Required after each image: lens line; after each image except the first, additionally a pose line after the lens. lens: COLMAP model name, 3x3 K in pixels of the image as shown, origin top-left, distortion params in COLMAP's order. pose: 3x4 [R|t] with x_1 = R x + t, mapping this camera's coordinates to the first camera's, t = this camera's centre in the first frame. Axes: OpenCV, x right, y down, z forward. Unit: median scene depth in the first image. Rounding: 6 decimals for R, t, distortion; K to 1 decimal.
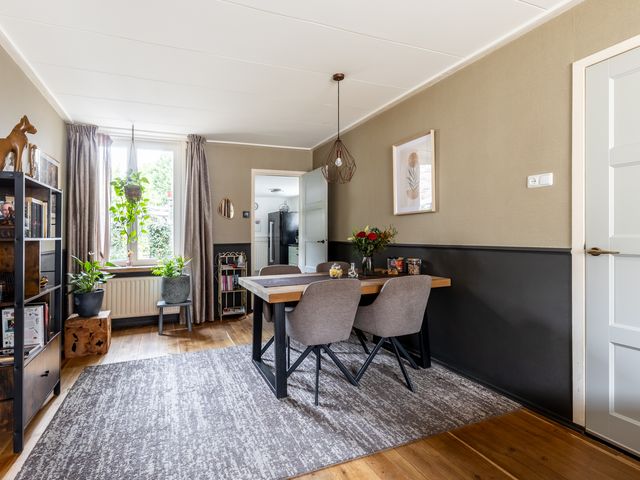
lens RADIAL K [[355.0, 0, 301.0], [0, 355.0, 221.5], [0, 0, 1]] dist [0.000265, -0.000381]
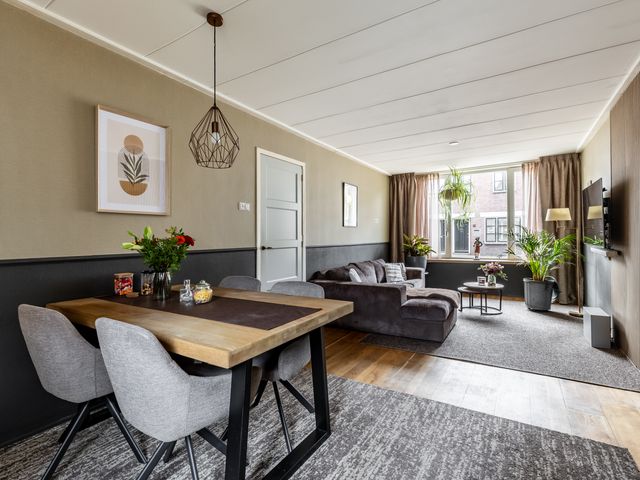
lens RADIAL K [[328.5, 0, 320.0], [0, 328.5, 240.0], [0, 0, 1]] dist [0.001625, 0.000288]
pose [[-0.606674, 0.017051, 0.794768, -0.438793], [-0.004833, 0.999672, -0.025136, 0.044885], [-0.794936, -0.019090, -0.606392, 0.985004]]
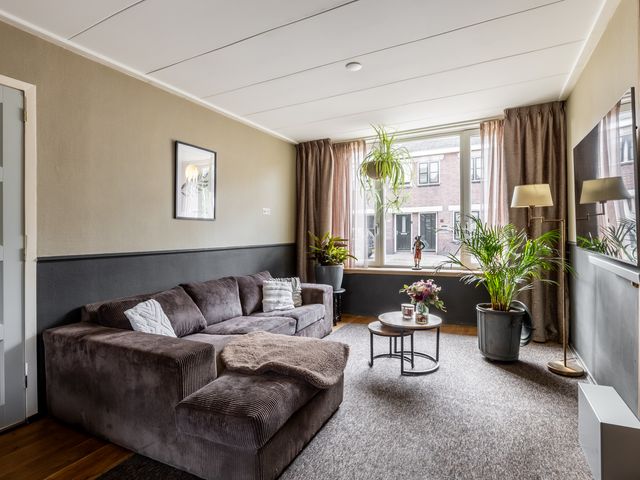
lens RADIAL K [[358.9, 0, 318.8], [0, 358.9, 244.5], [0, 0, 1]] dist [-0.005798, -0.000614]
pose [[-0.672751, 0.007086, 0.739835, -0.259594], [0.004175, 0.999975, -0.005781, 0.019914], [-0.739858, -0.000800, -0.672763, 0.372364]]
